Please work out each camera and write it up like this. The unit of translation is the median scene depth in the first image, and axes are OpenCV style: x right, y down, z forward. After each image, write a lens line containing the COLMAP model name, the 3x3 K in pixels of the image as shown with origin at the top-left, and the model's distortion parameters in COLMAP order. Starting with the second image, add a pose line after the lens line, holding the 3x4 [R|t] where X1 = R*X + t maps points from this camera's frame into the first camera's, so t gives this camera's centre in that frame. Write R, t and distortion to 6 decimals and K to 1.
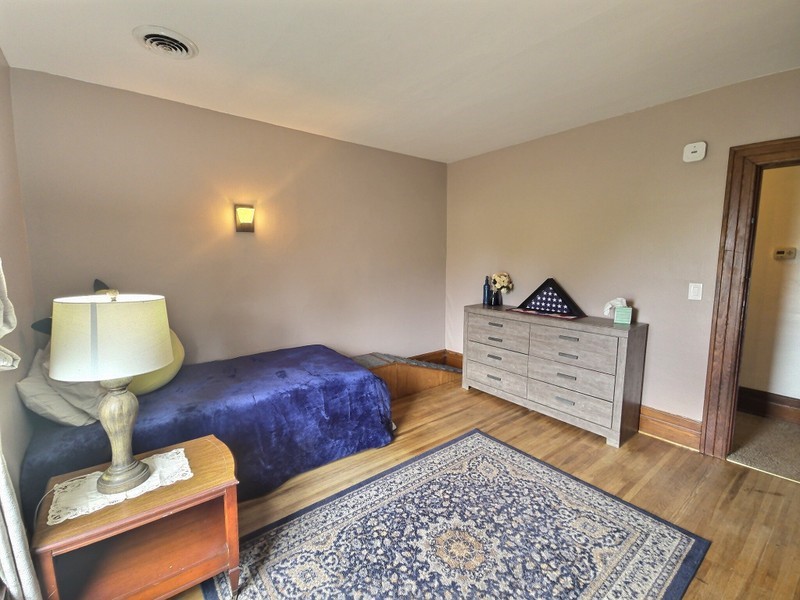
lens RADIAL K [[361.5, 0, 391.3], [0, 361.5, 300.0], [0, 0, 1]] dist [-0.002019, -0.000539]
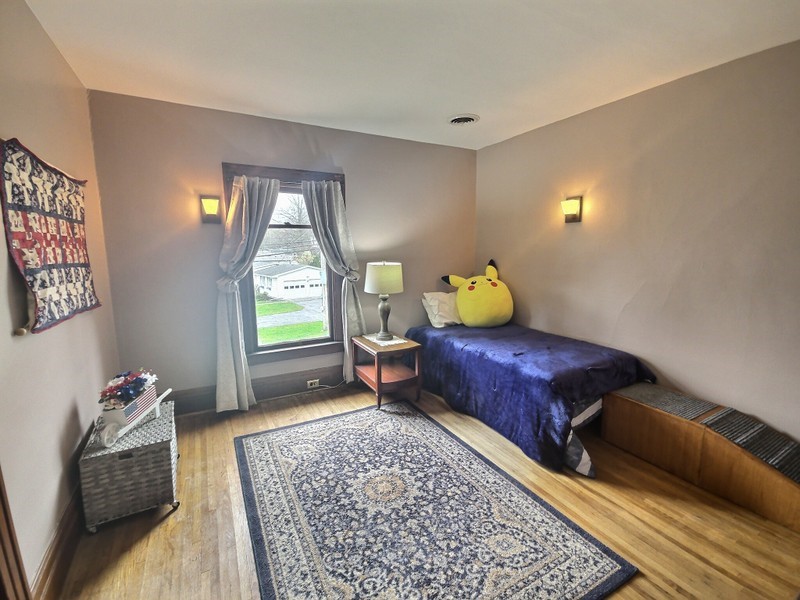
lens RADIAL K [[361.5, 0, 393.9], [0, 361.5, 302.2], [0, 0, 1]] dist [-0.002019, -0.000539]
pose [[-0.183323, 0.154449, -0.970844, 1.110290], [-0.109891, 0.978171, 0.176365, -0.125348], [0.976891, 0.139019, -0.162349, 0.993876]]
